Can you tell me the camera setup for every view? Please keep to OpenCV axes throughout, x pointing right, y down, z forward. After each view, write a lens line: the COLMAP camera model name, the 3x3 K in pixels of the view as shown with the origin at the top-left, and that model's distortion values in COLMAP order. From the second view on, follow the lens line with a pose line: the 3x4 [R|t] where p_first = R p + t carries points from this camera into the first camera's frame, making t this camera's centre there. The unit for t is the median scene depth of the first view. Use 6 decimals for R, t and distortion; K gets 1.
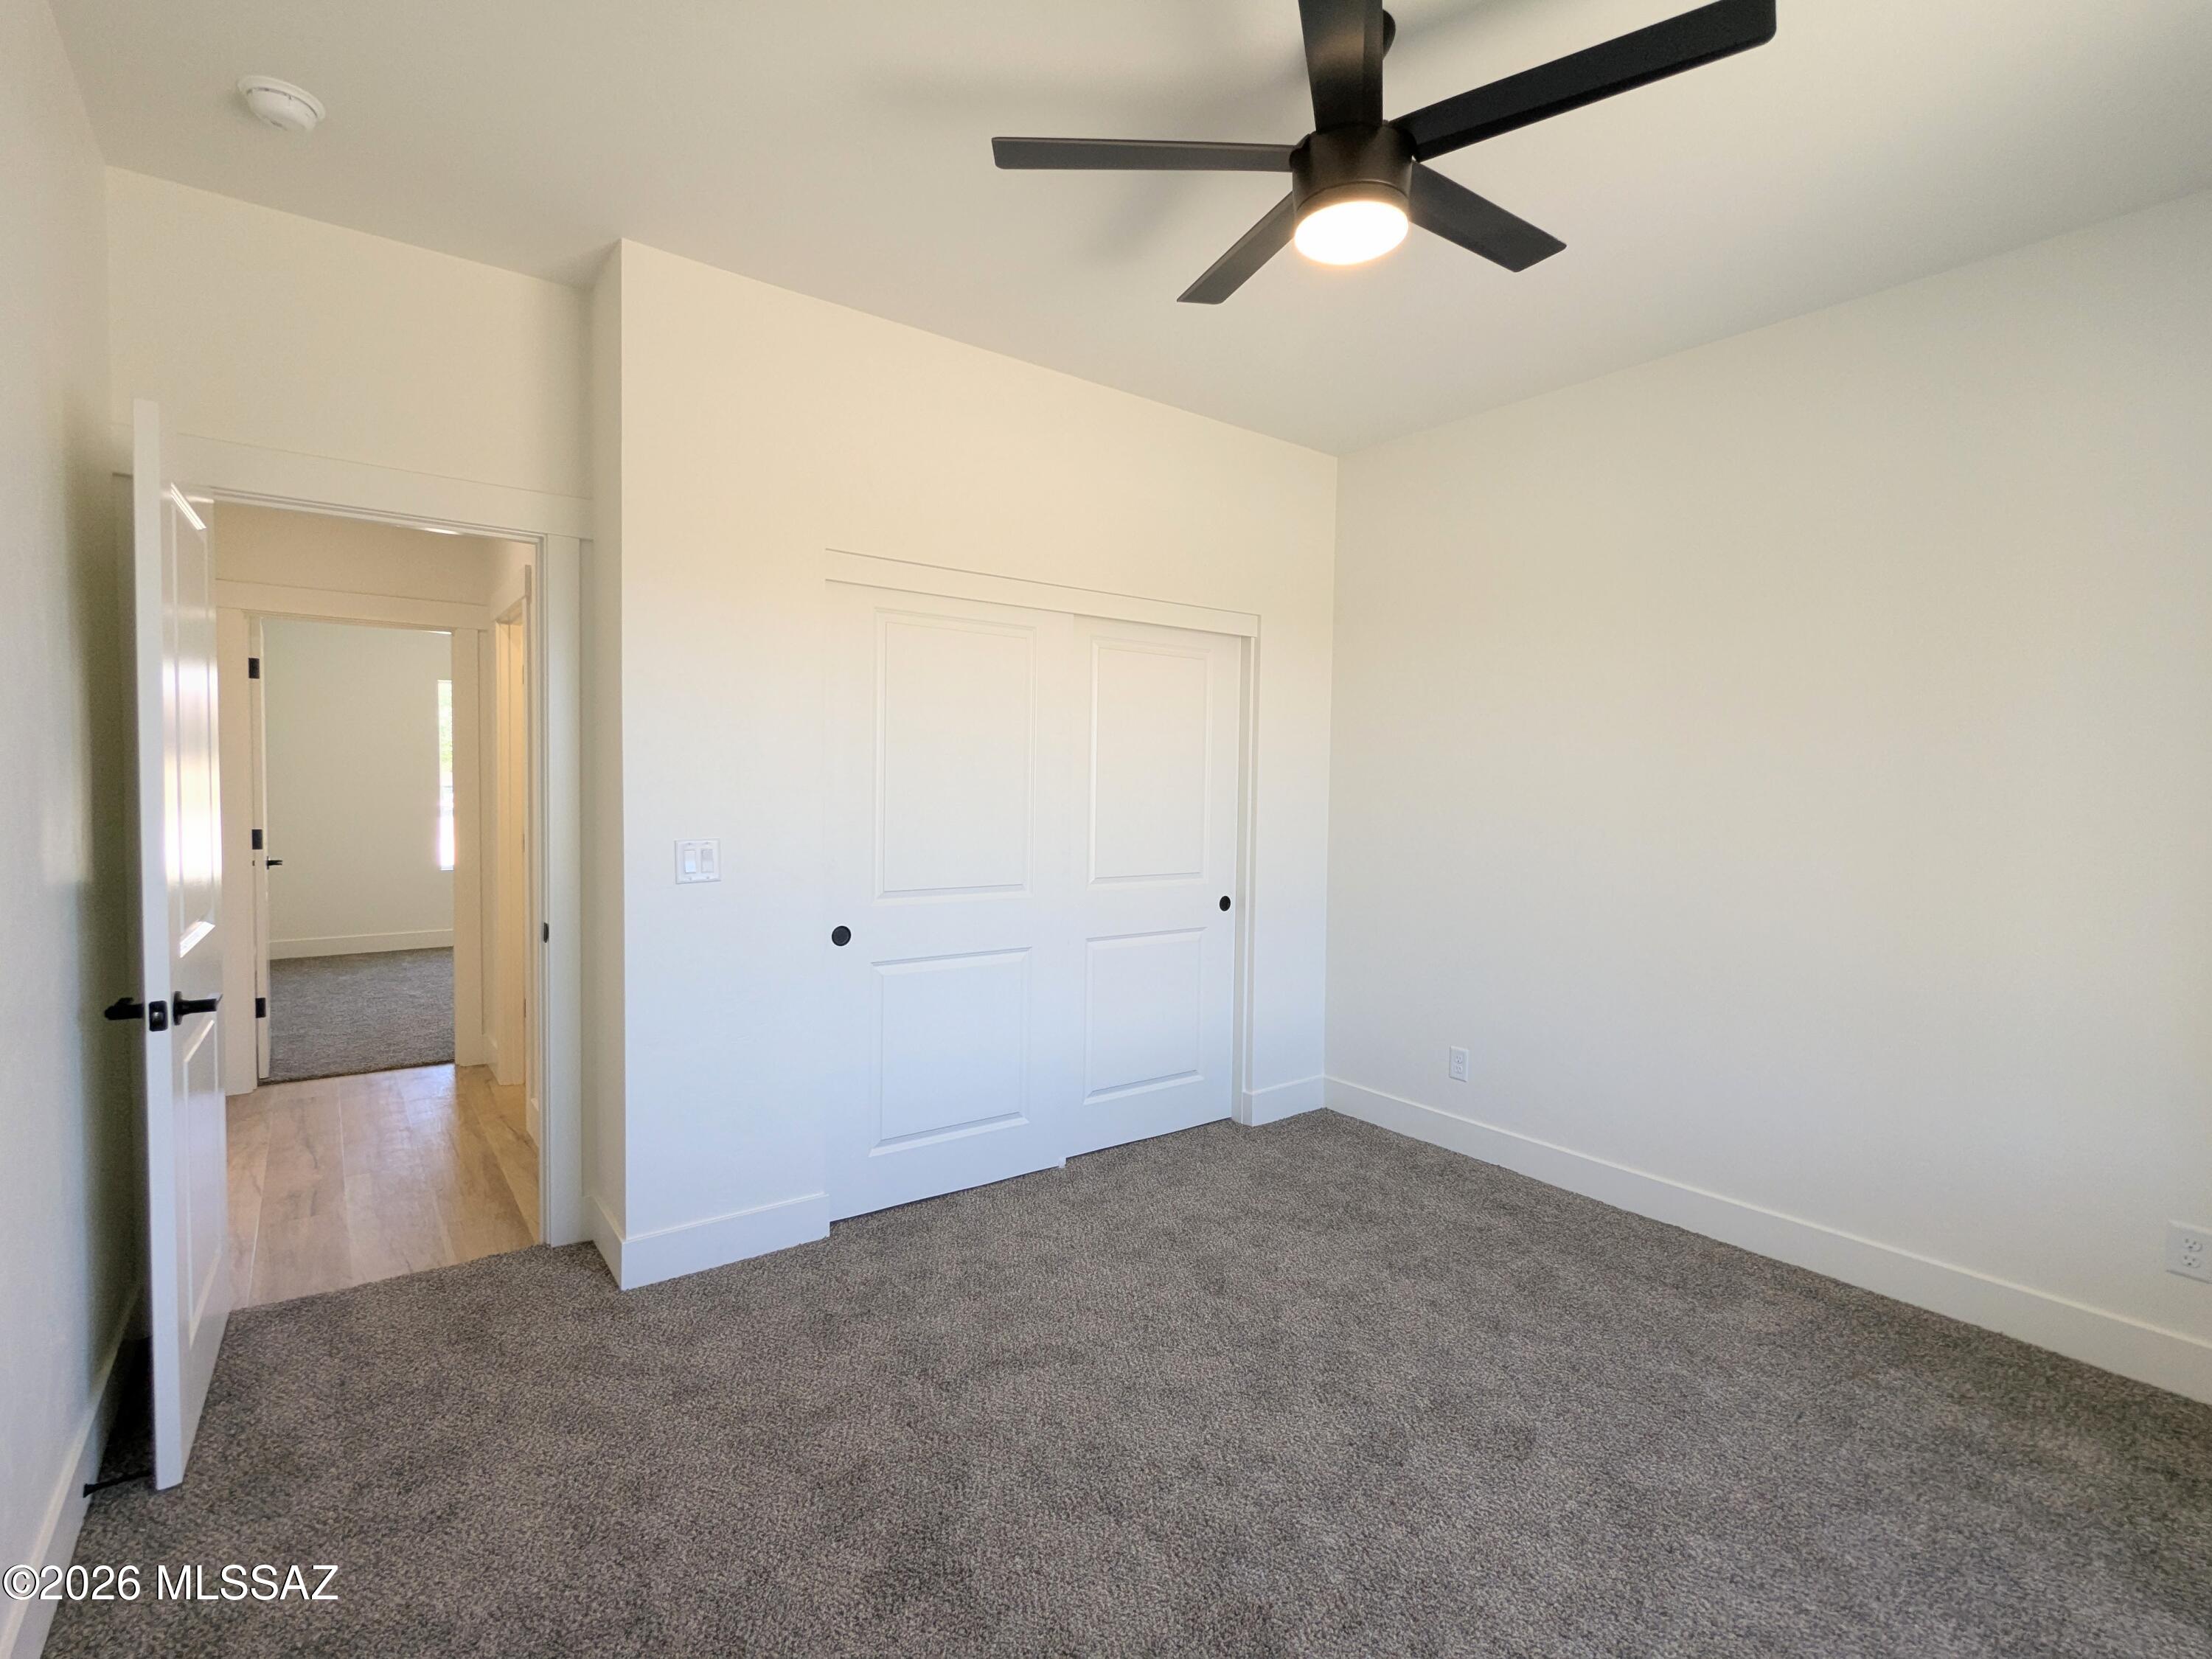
lens RADIAL K [[1044.4, 0, 1127.8], [0, 1044.4, 827.0], [0, 0, 1]] dist [-0.001723, 0.000394]
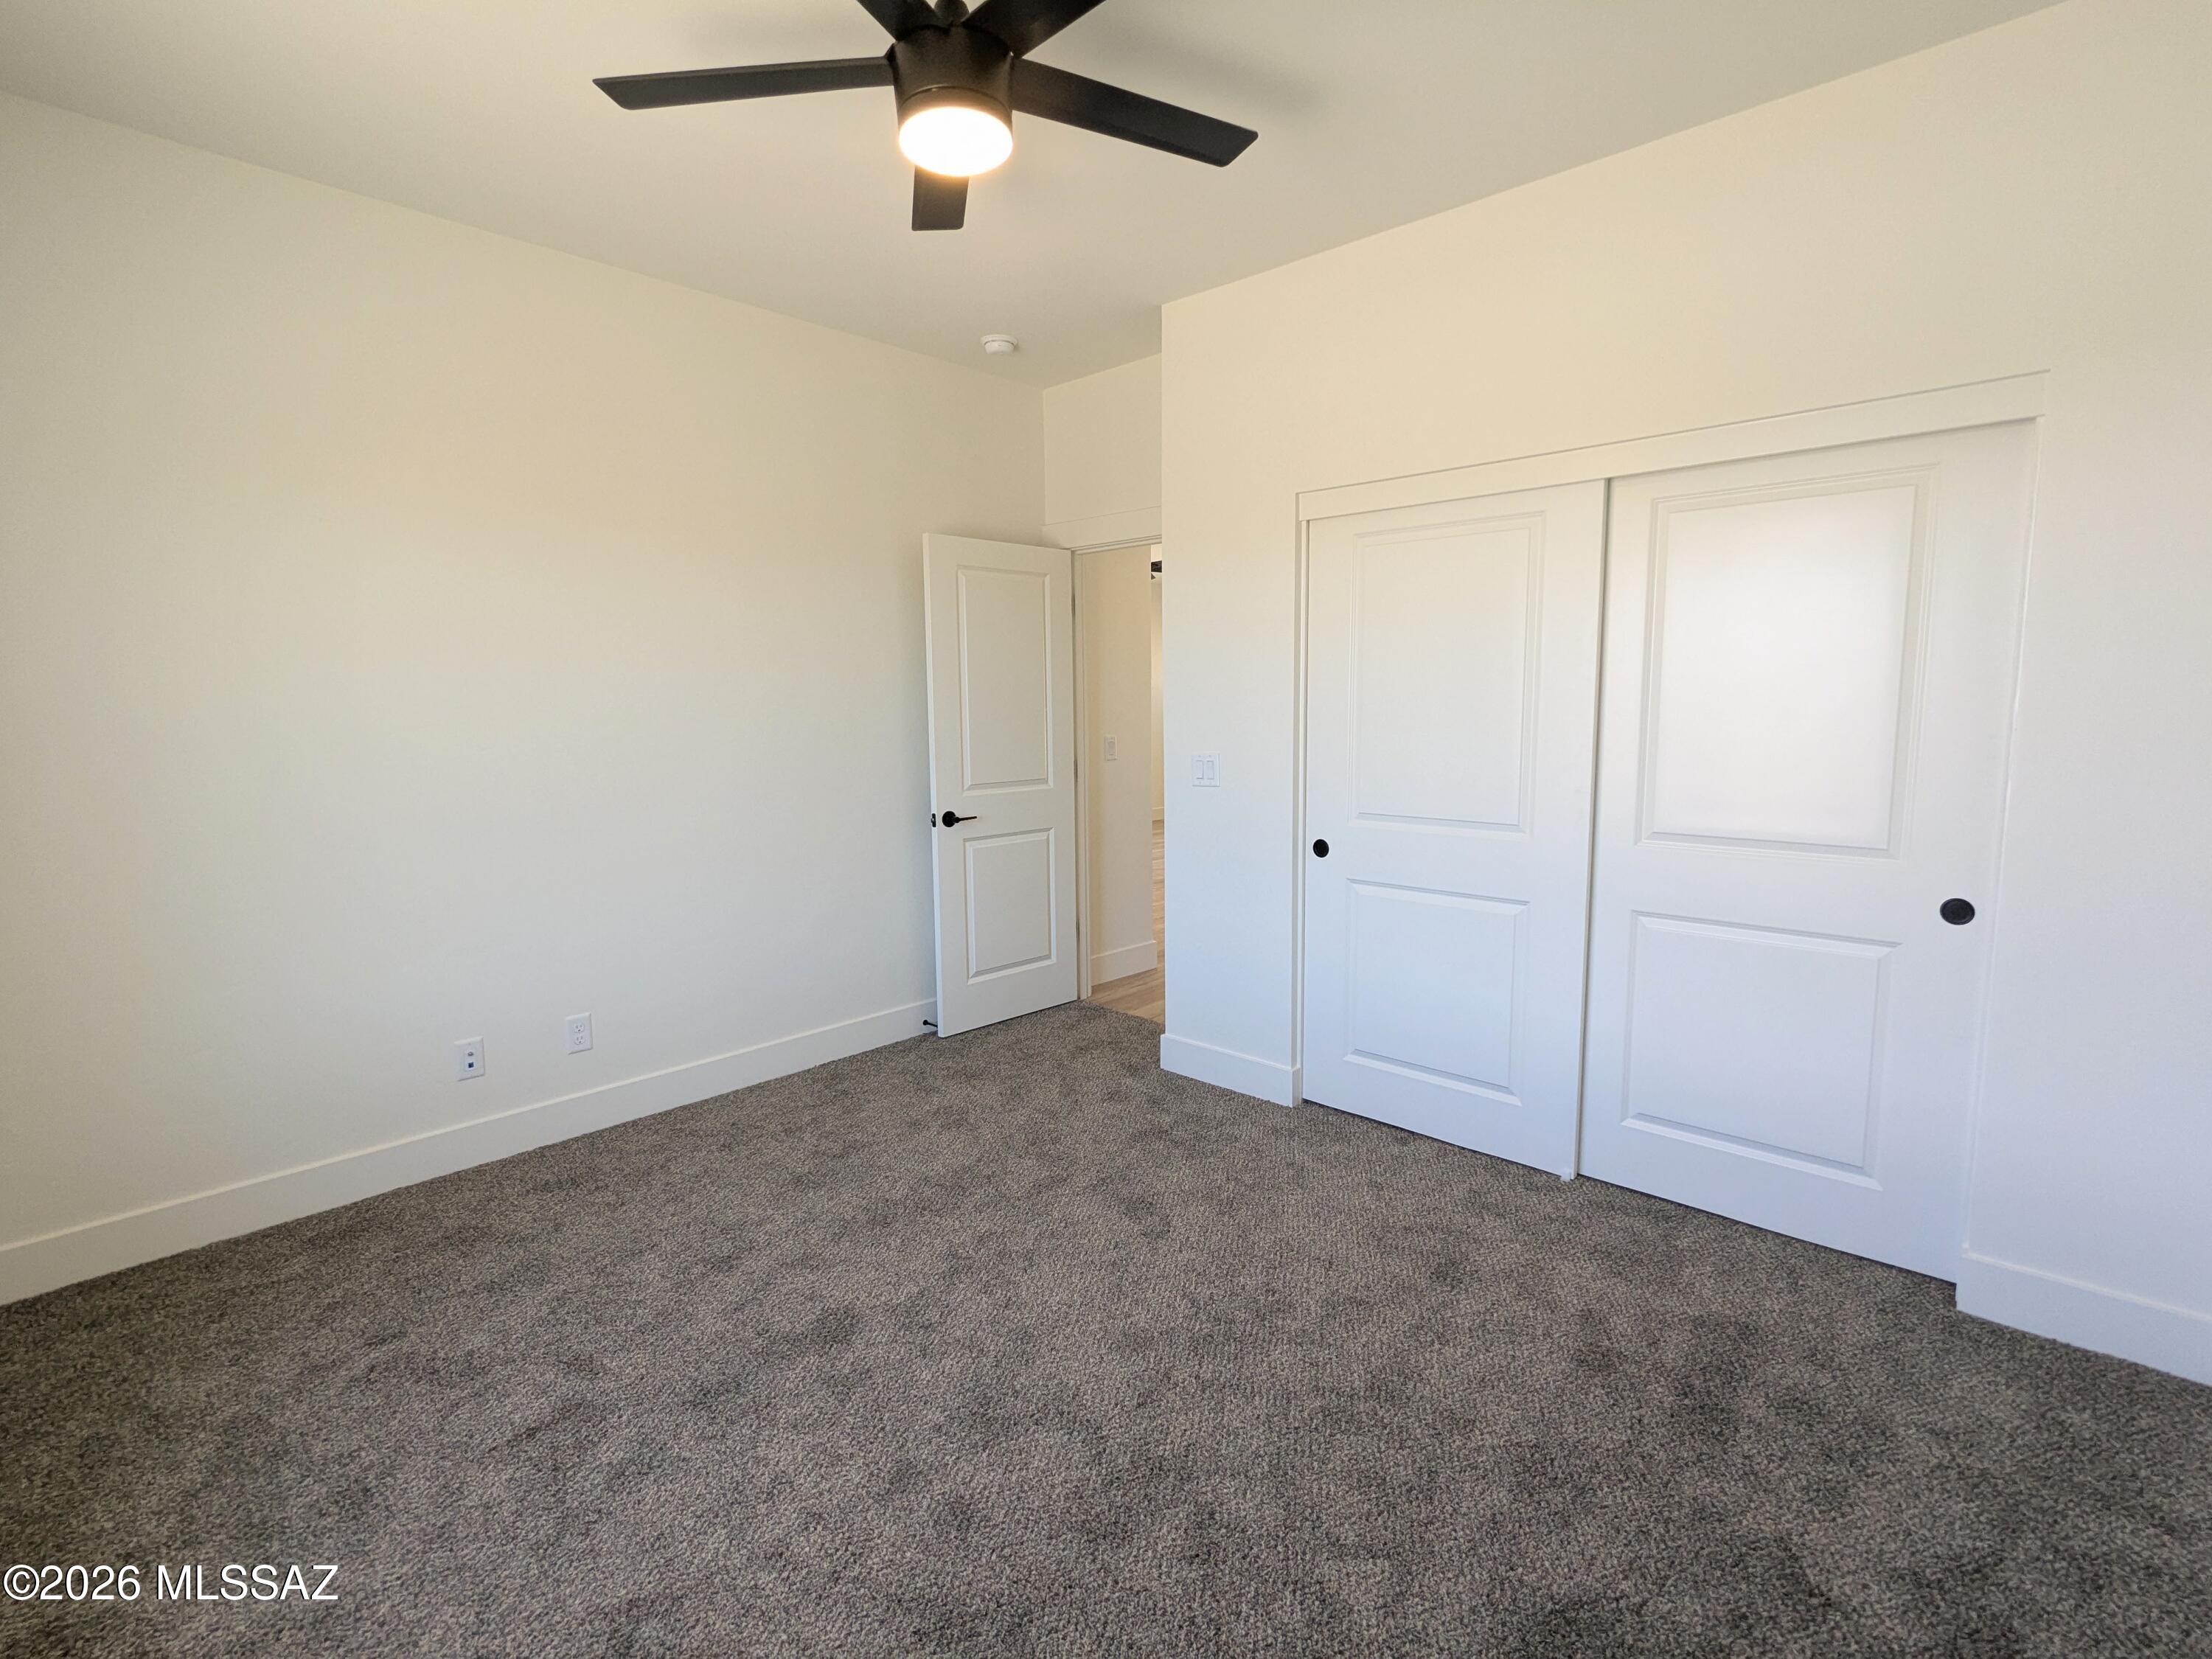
lens RADIAL K [[1044.4, 0, 1088.1], [0, 1044.4, 826.1], [0, 0, 1]] dist [-0.001723, 0.000394]
pose [[0.159408, 0.102330, -0.981895, 0.738188], [-0.033178, 0.994607, 0.098269, -0.017517], [0.986655, 0.016912, 0.161943, 0.568112]]
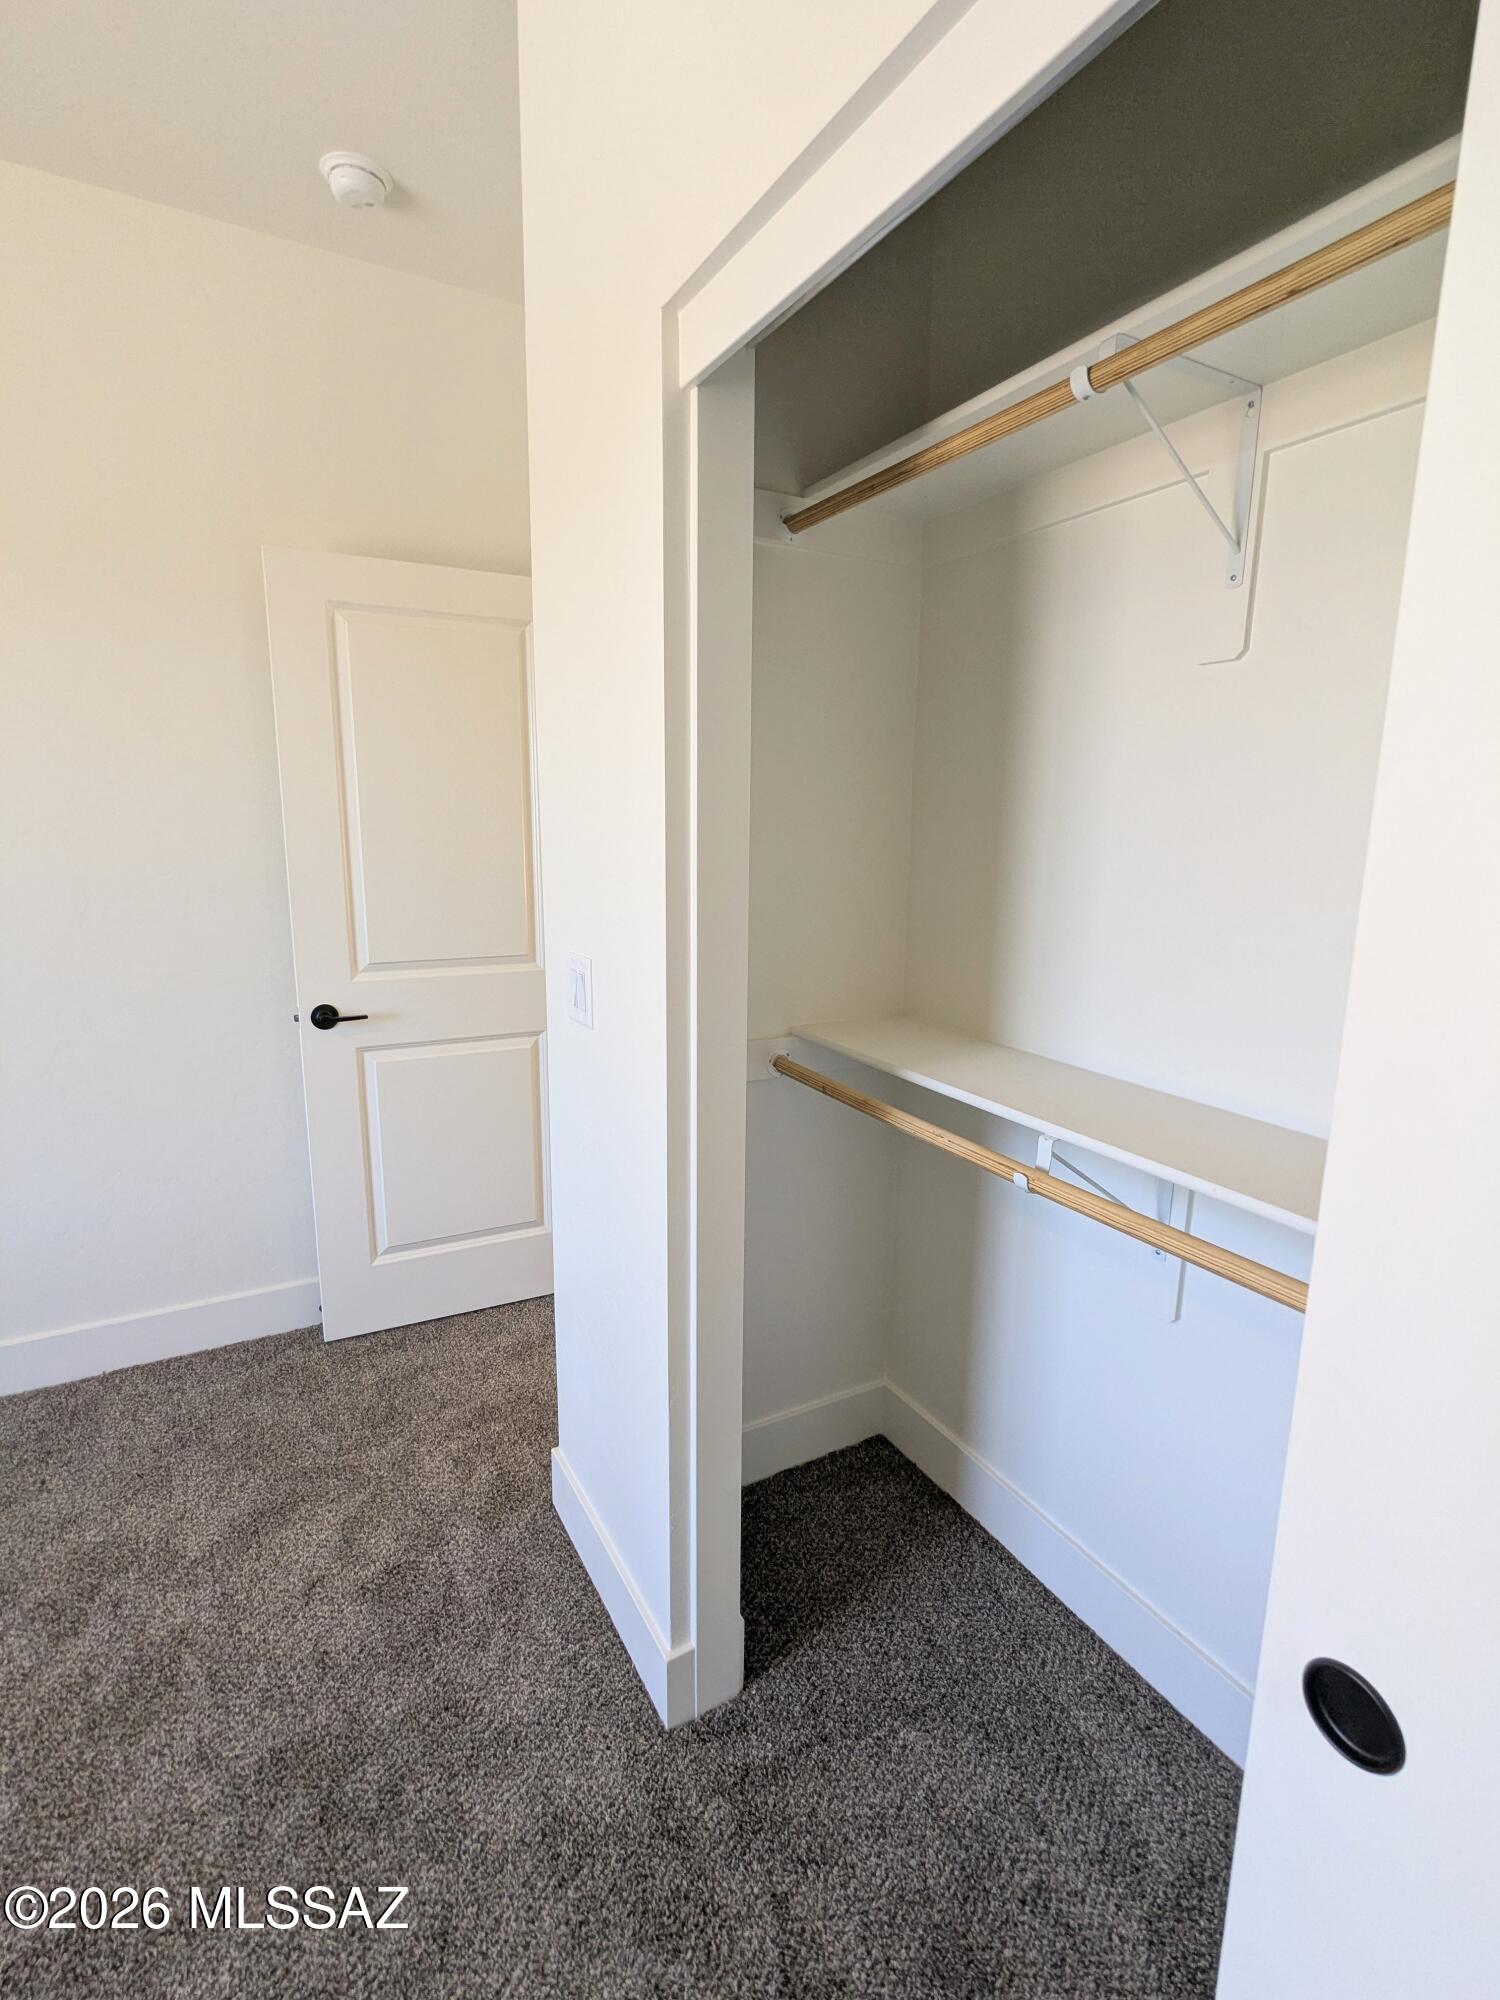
lens RADIAL K [[944.3, 0, 742.5], [0, 944.3, 1004.5], [0, 0, 1]] dist [-0.001723, 0.000394]
pose [[-0.143204, 0.176478, -0.973832, 0.119998], [-0.058592, 0.980736, 0.186346, -0.059781], [0.987957, 0.083745, -0.130105, 1.021011]]
